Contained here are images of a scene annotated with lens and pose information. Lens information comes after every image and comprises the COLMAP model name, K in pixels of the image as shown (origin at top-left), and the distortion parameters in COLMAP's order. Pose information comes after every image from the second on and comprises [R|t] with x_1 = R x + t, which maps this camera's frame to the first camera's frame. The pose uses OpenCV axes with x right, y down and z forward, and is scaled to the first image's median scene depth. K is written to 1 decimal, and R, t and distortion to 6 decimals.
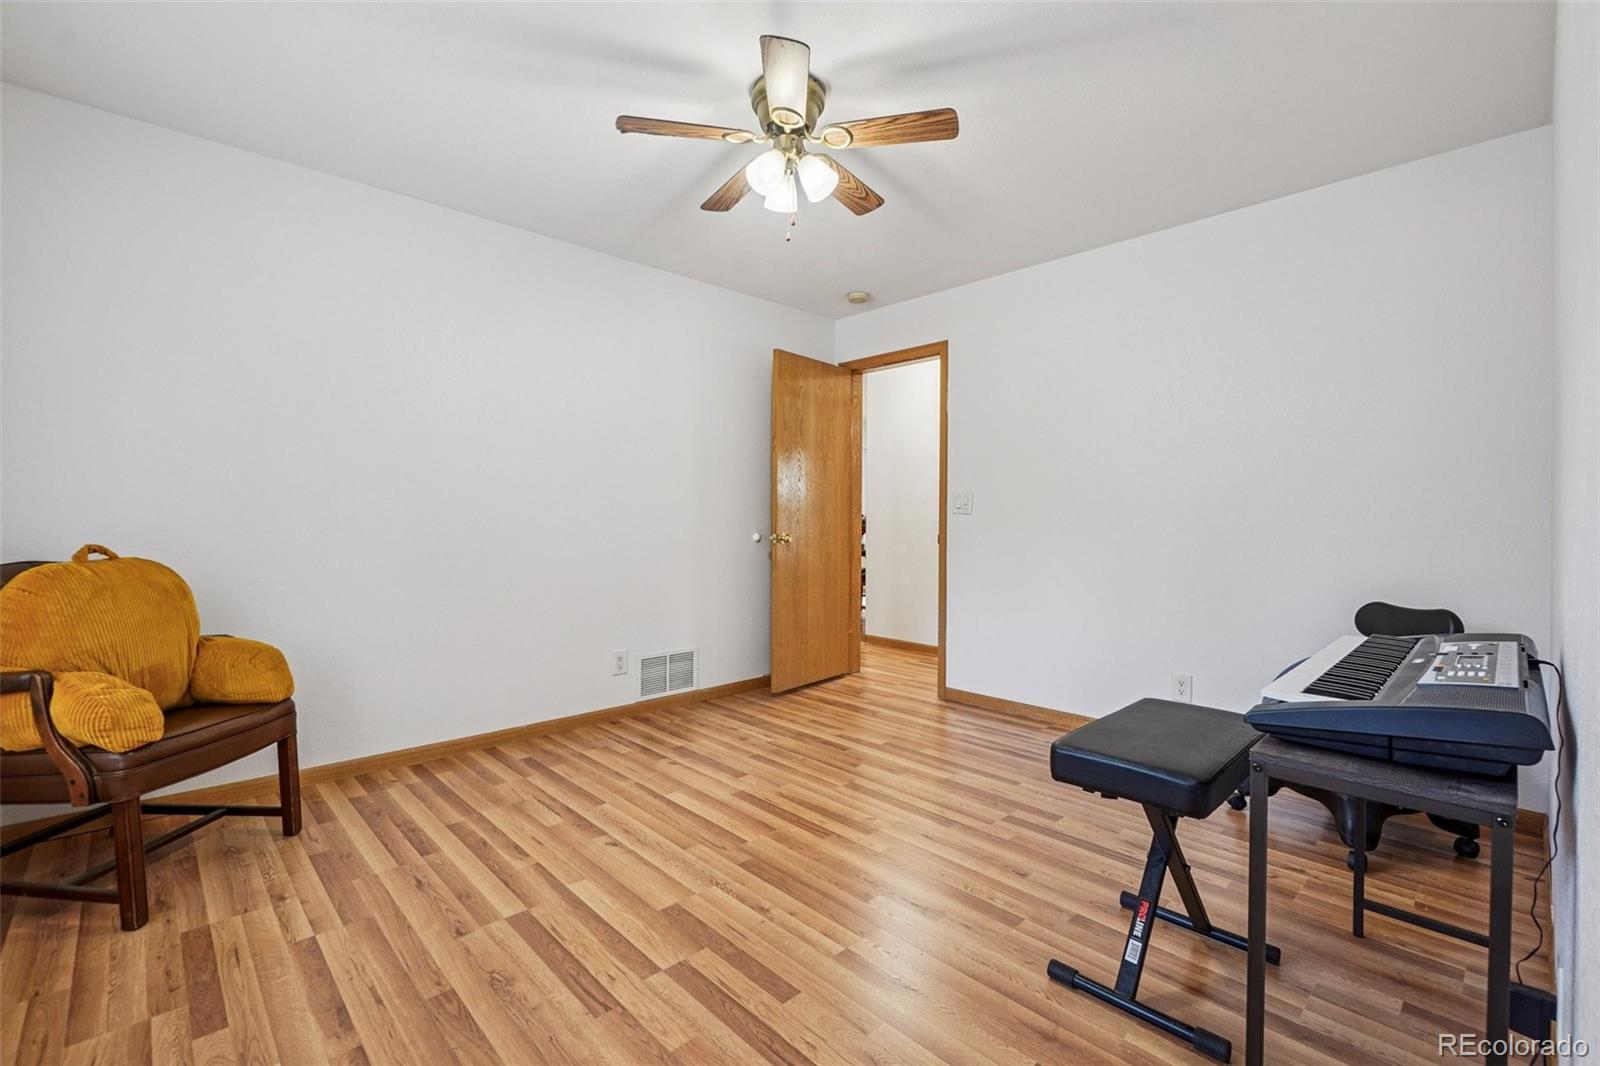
lens RADIAL K [[703.9, 0, 799.6], [0, 703.9, 526.6], [0, 0, 1]] dist [0.000196, -0.000392]
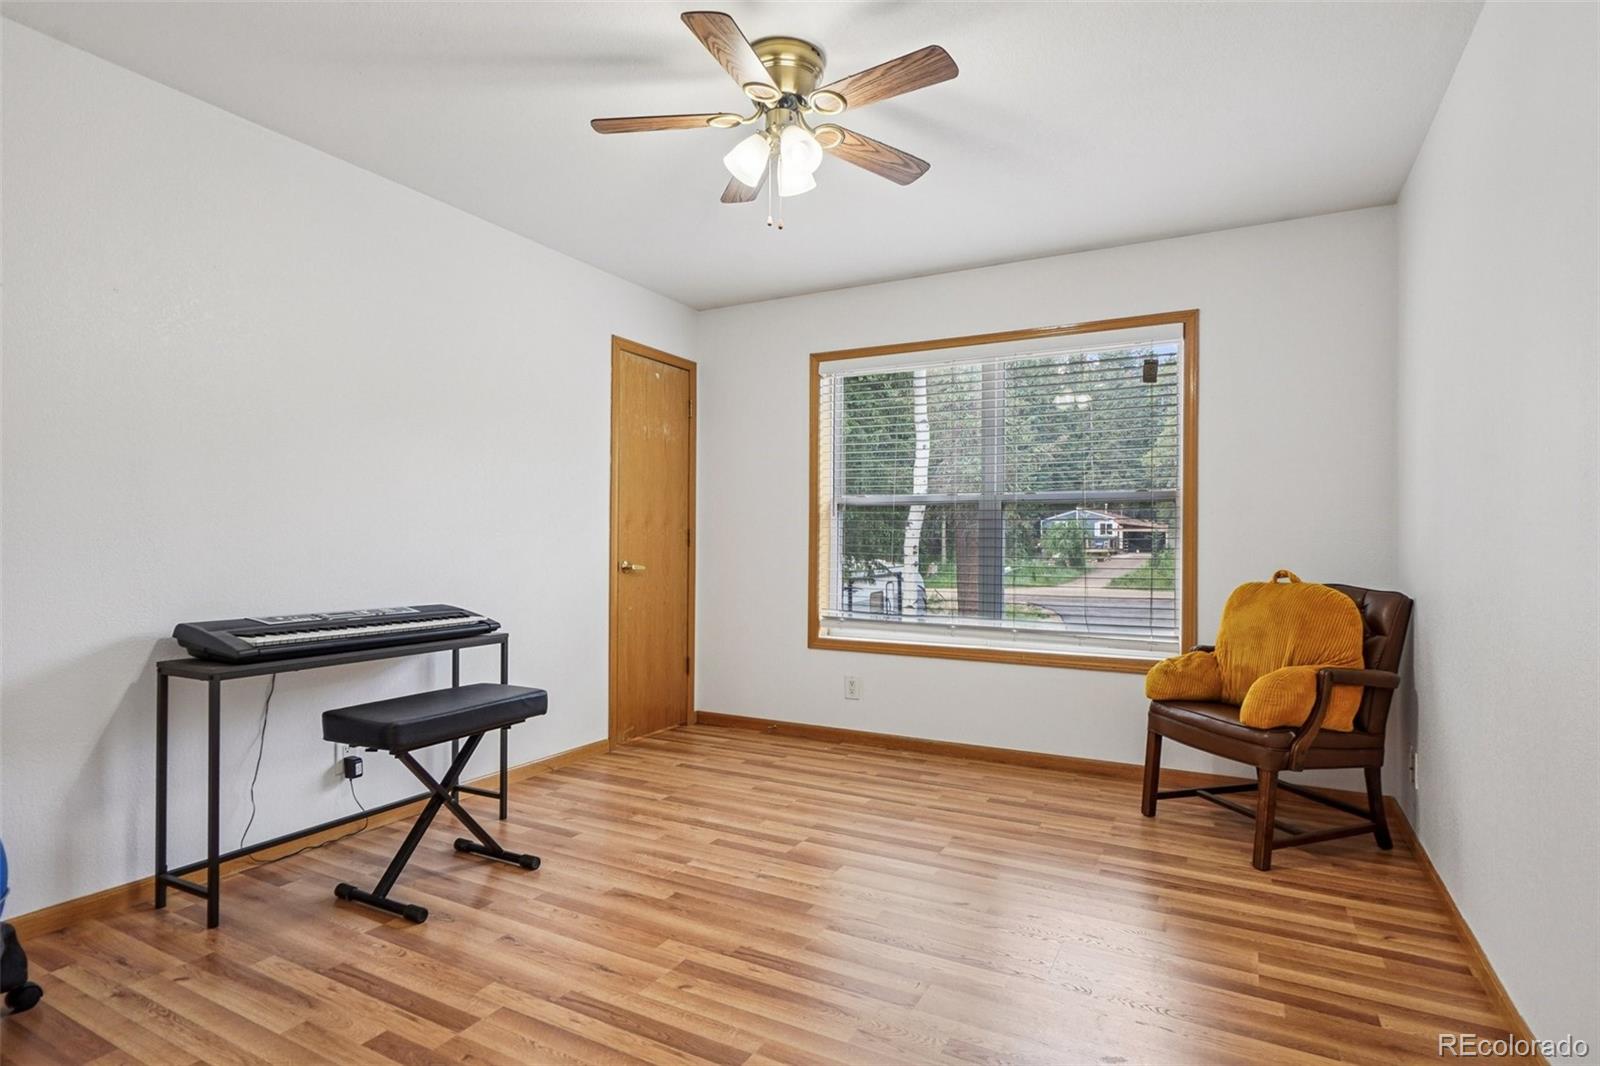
lens RADIAL K [[840.6, 0, 792.9], [0, 840.6, 516.6], [0, 0, 1]] dist [-0.002054, -0.000593]
pose [[-0.953789, -0.021797, -0.299686, 0.300865], [-0.016195, 0.999645, -0.021164, -0.025774], [0.300041, -0.015333, -0.953803, 2.133224]]
